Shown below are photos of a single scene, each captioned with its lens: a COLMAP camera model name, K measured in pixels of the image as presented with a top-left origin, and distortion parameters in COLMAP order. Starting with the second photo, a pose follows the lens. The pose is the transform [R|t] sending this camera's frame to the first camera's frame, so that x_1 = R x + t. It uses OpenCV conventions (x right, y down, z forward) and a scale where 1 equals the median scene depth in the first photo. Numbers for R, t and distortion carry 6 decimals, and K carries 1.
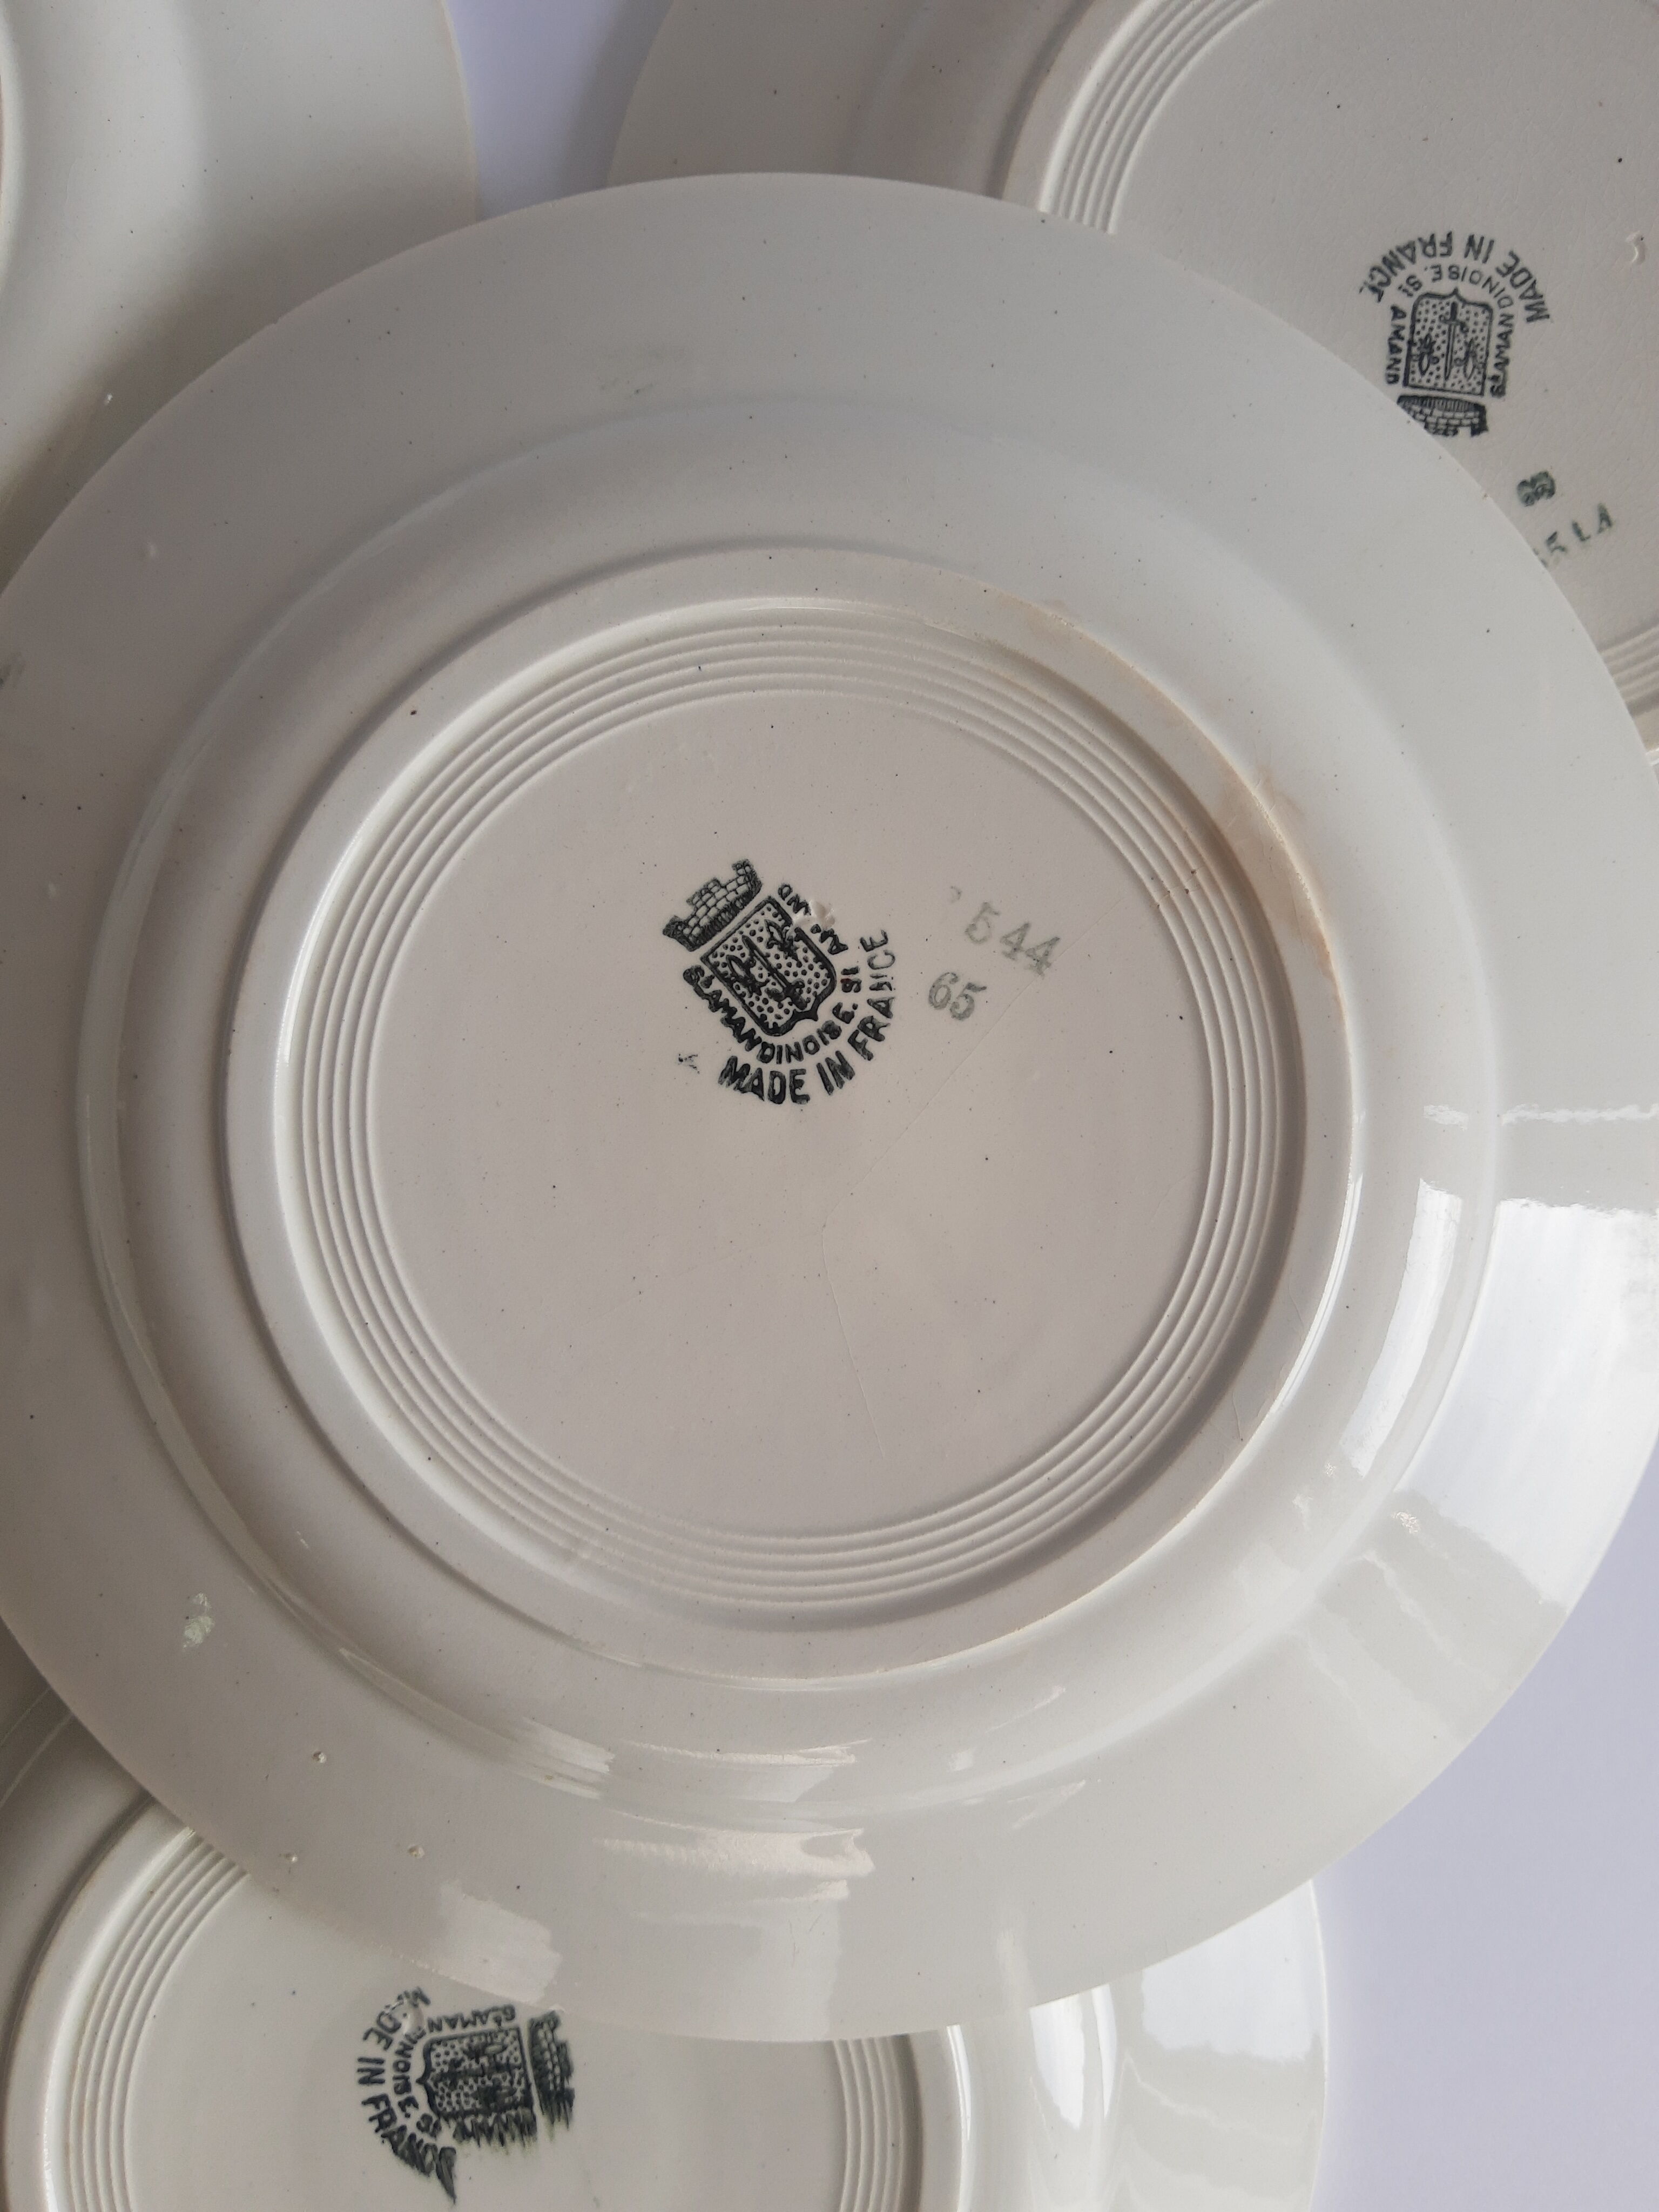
lens RADIAL K [[1664.9, 0, 829.5], [0, 1664.9, 1106.0], [0, 0, 1]] dist [0.039041, -0.087944]
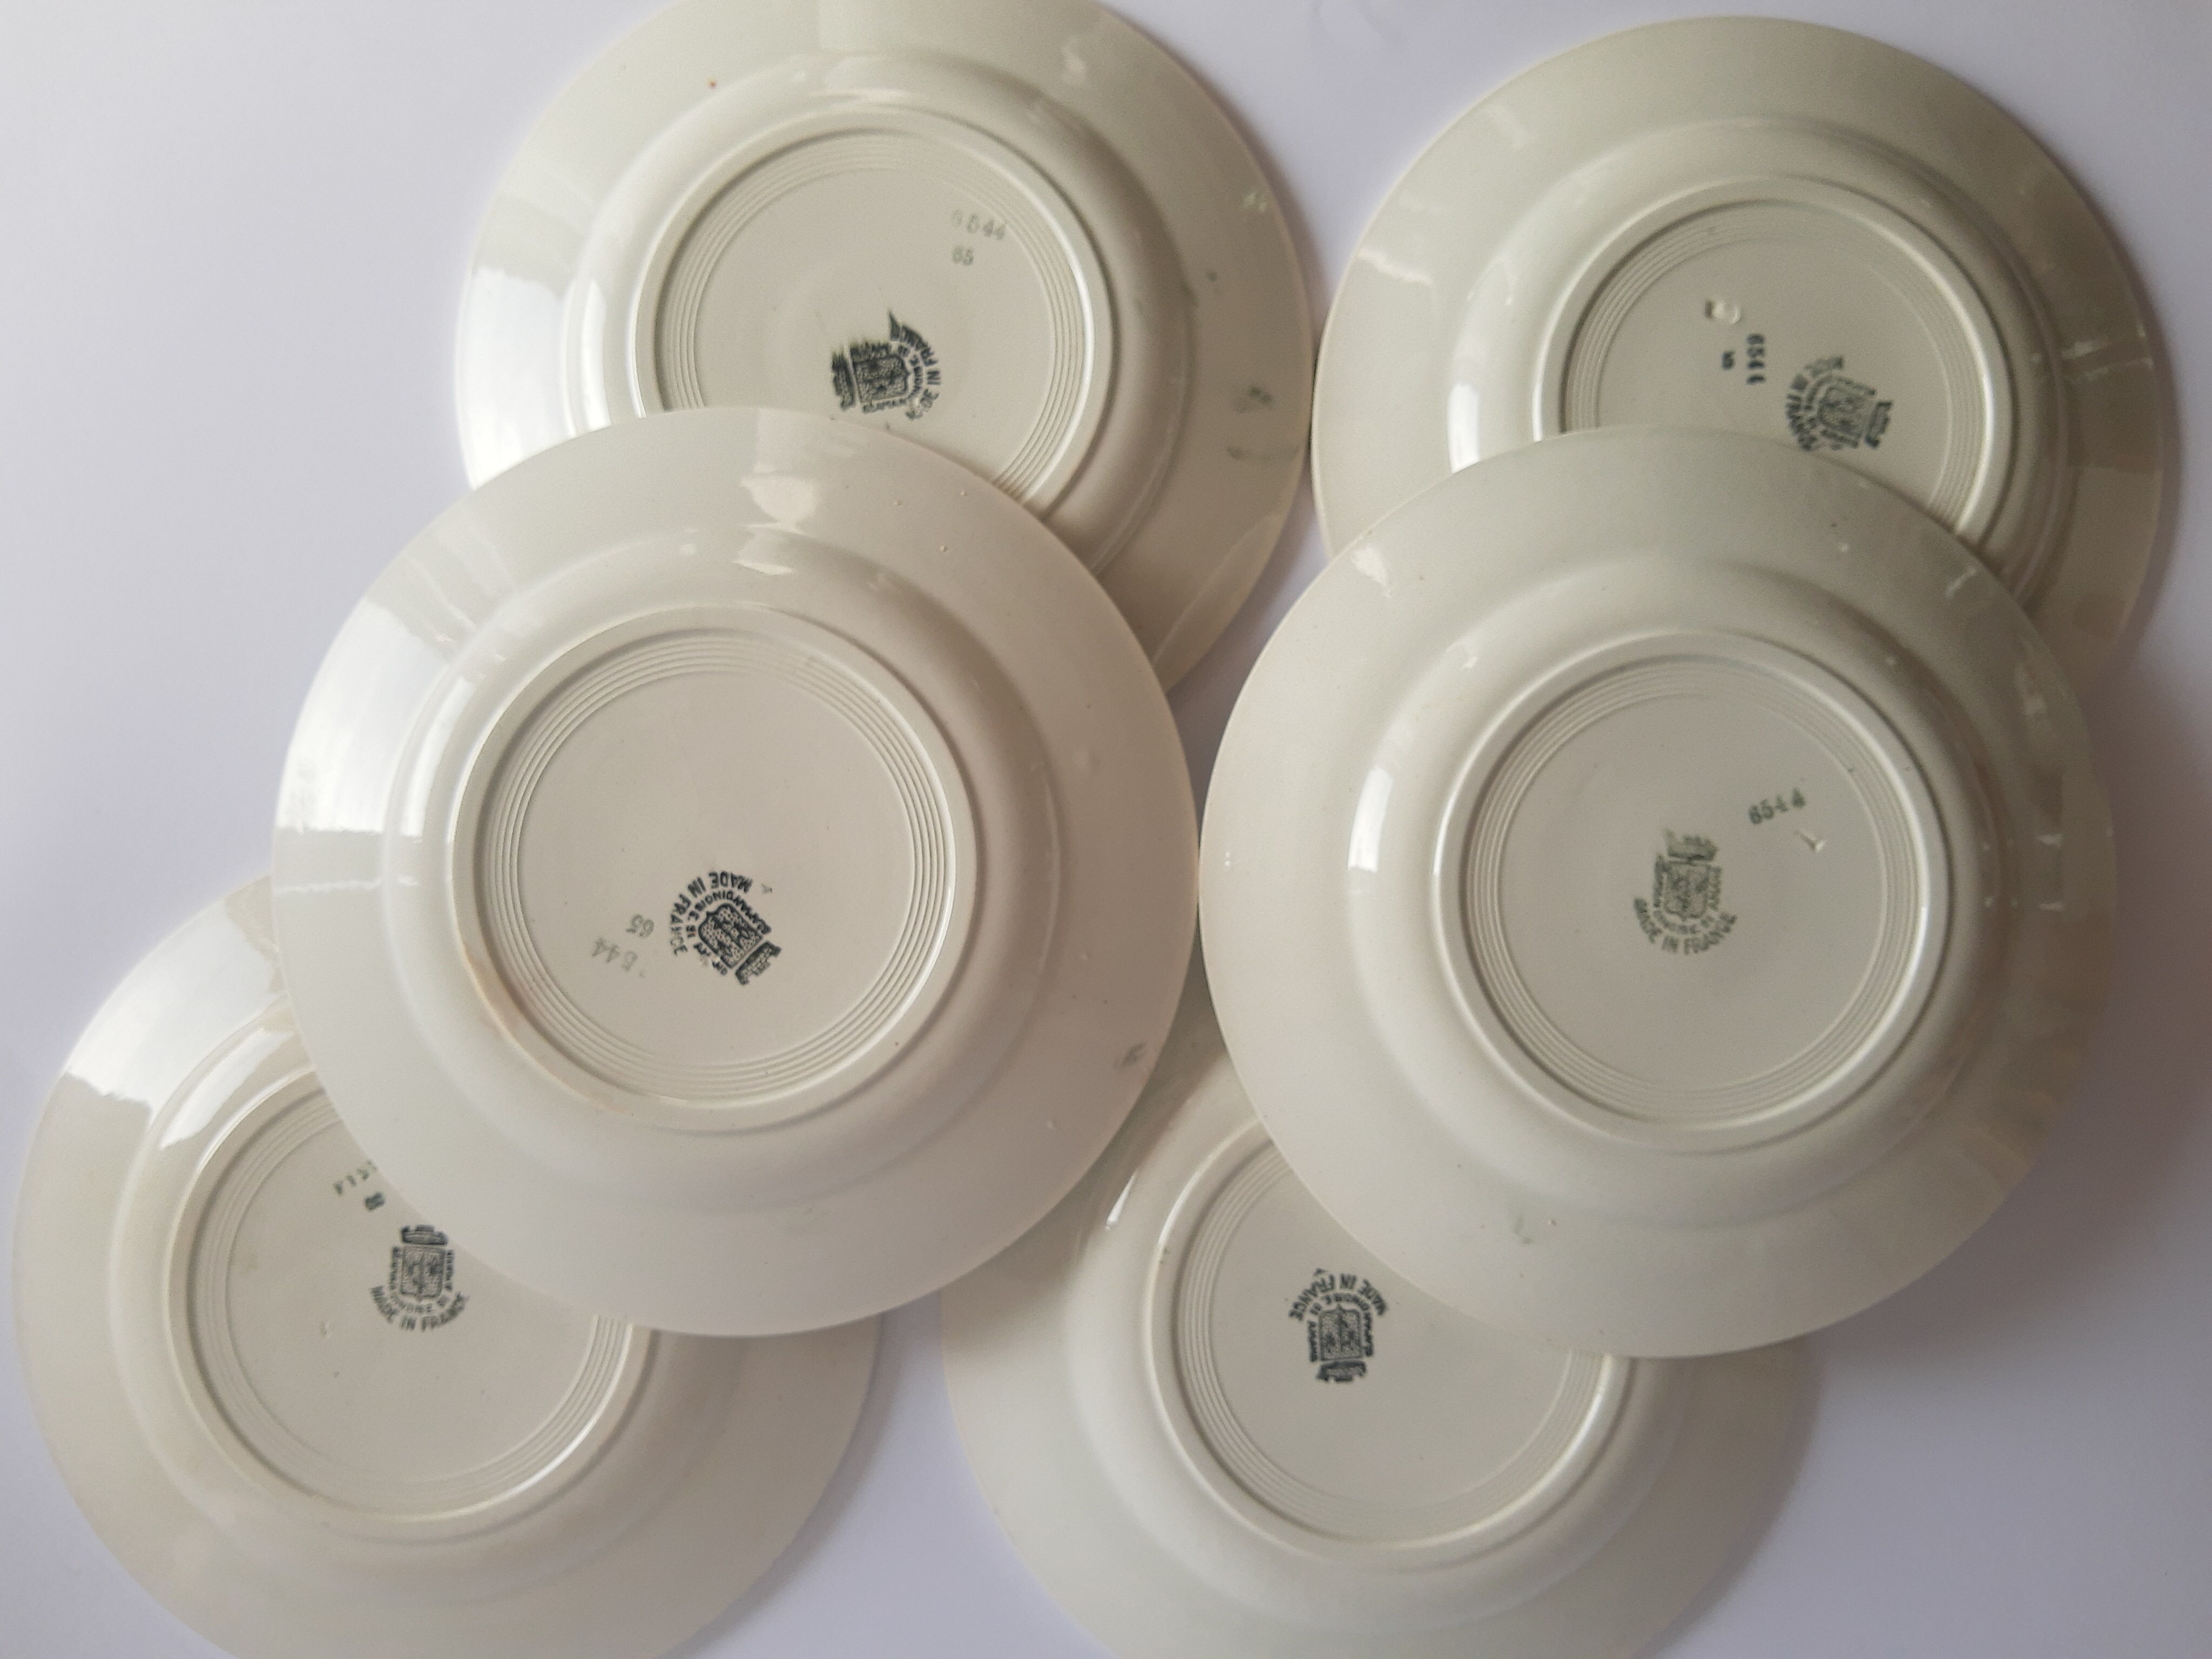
lens RADIAL K [[1687.5, 0, 1106.0], [0, 1687.5, 829.5], [0, 0, 1]] dist [-0.026003, -0.004355]
pose [[-0.998044, 0.048654, -0.039253, -0.431379], [-0.049755, -0.998380, 0.027584, -0.031010], [-0.037847, 0.029483, 0.998848, -1.152412]]
